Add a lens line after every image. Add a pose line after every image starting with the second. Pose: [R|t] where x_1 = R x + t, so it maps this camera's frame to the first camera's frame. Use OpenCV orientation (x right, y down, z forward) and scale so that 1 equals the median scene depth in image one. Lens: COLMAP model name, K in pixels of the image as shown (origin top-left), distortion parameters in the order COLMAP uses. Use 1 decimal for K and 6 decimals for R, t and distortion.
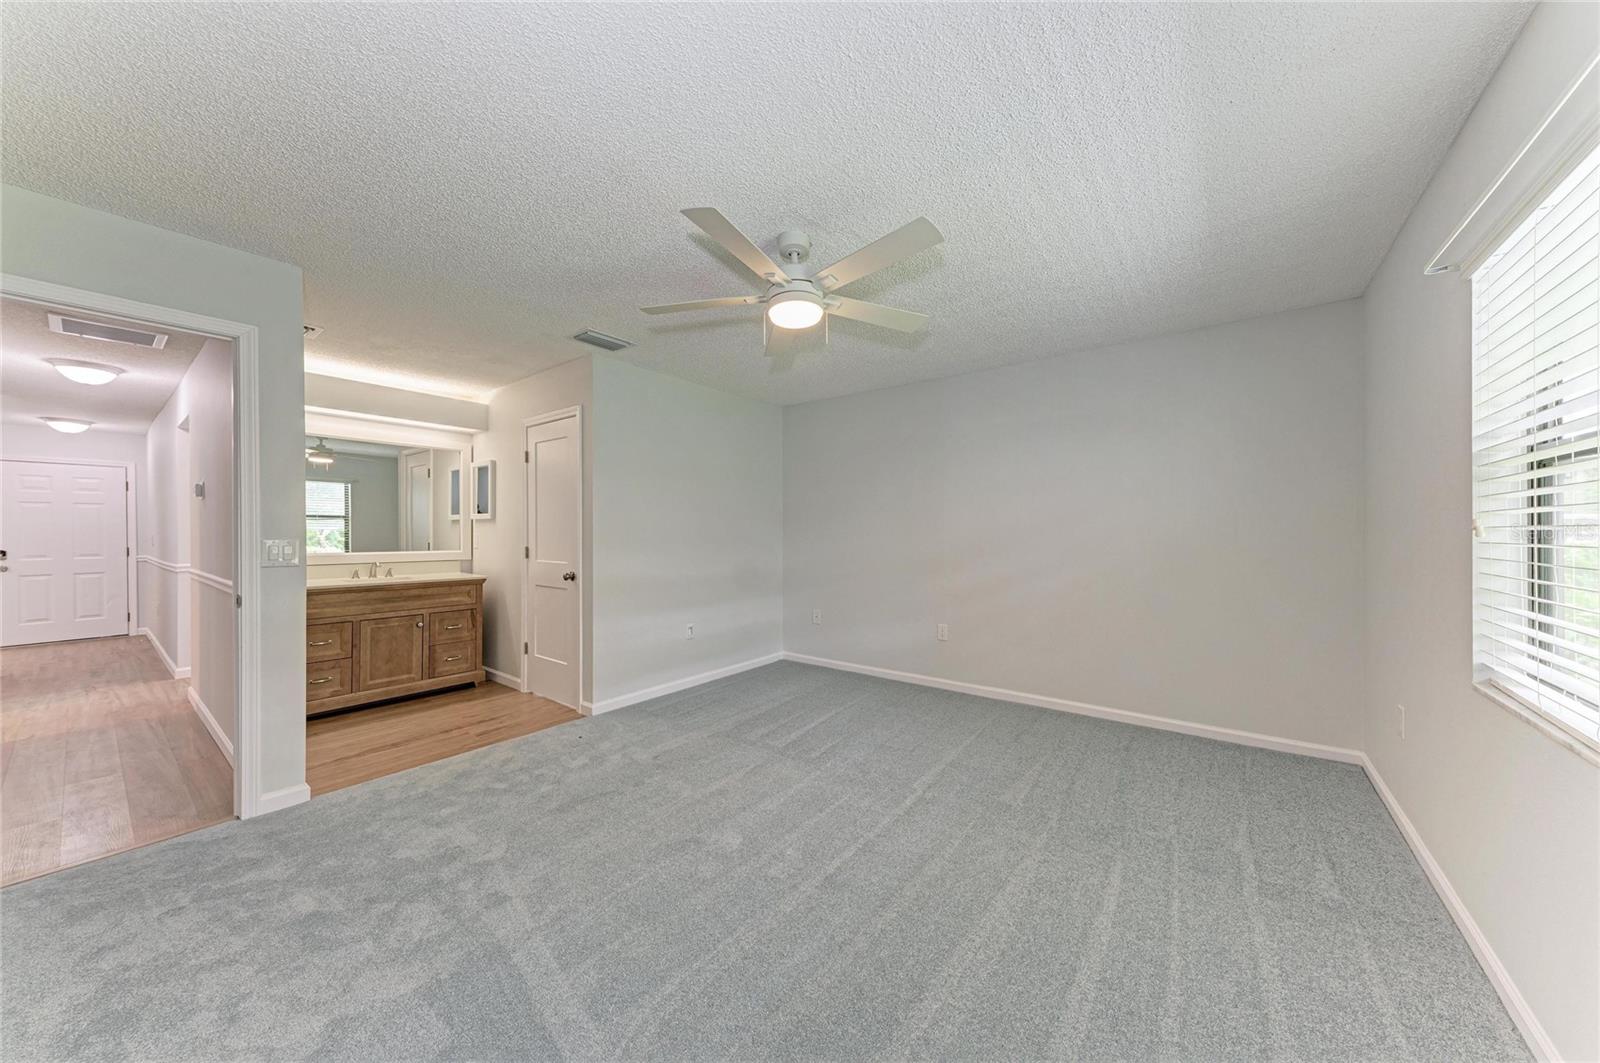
lens RADIAL K [[539.9, 0, 797.6], [0, 539.9, 532.2], [0, 0, 1]] dist [0.020147, -0.002347]
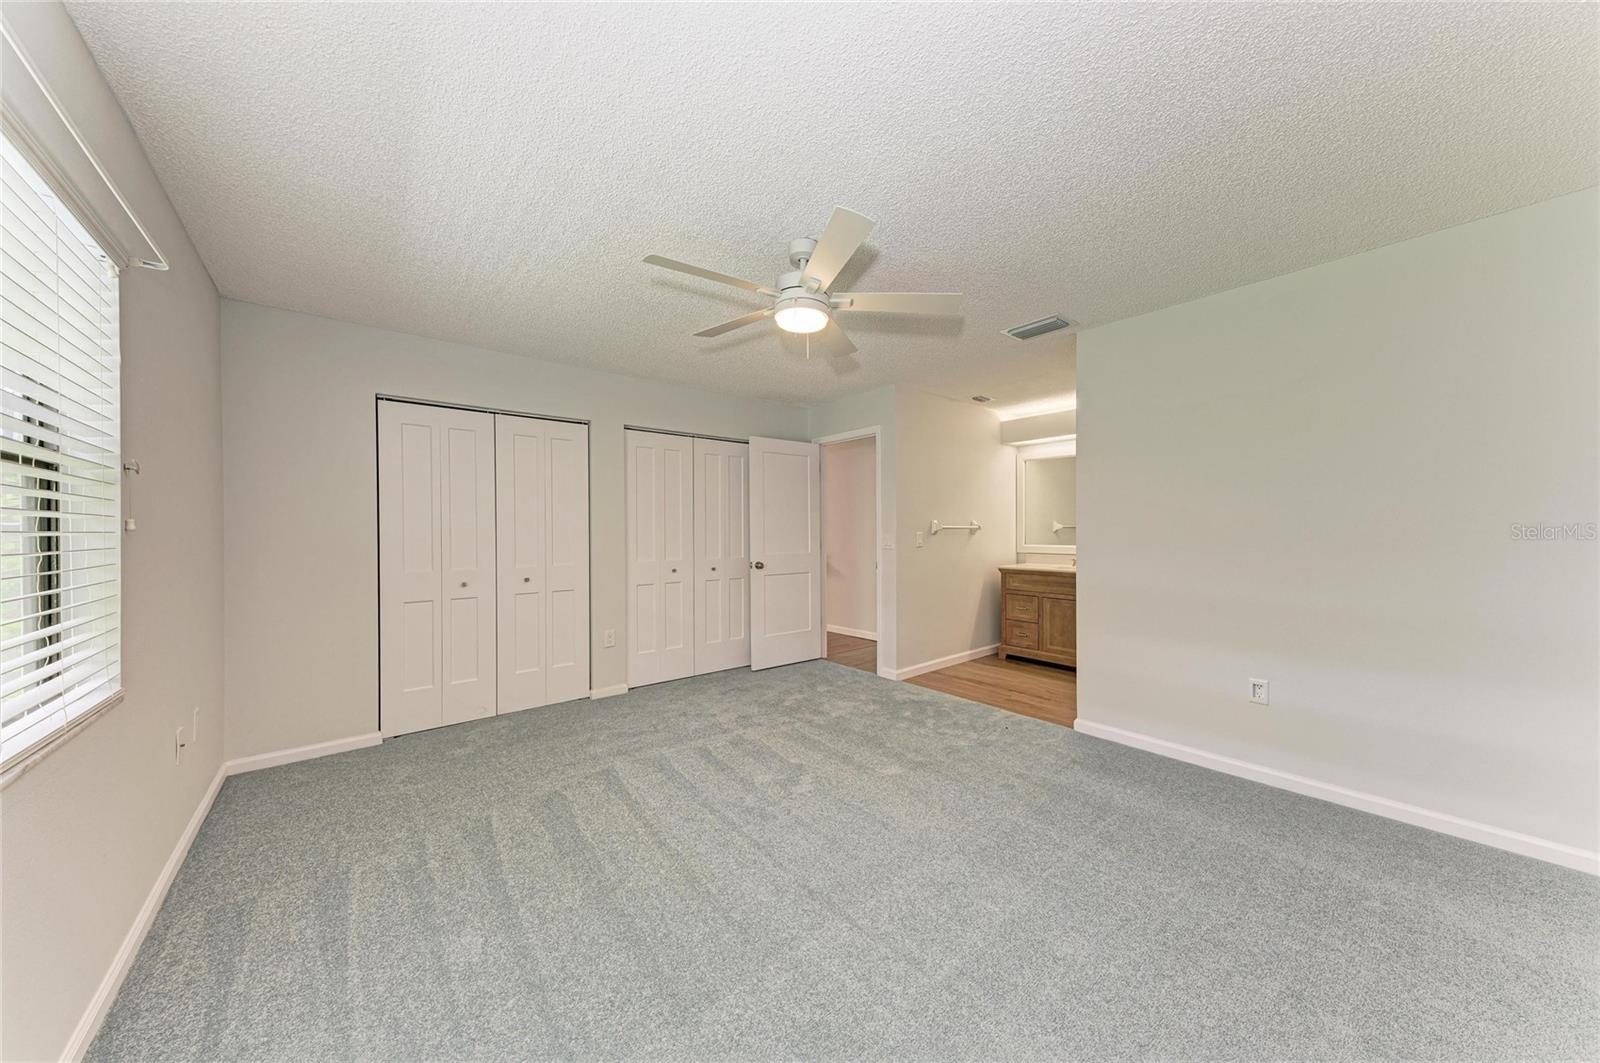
lens RADIAL K [[539.9, 0, 804.9], [0, 539.9, 528.8], [0, 0, 1]] dist [0.020147, -0.002347]
pose [[-0.234791, -0.004067, -0.972037, 0.558526], [0.010207, 0.999926, -0.006649, 0.000922], [0.971992, -0.011482, -0.234732, 0.701712]]
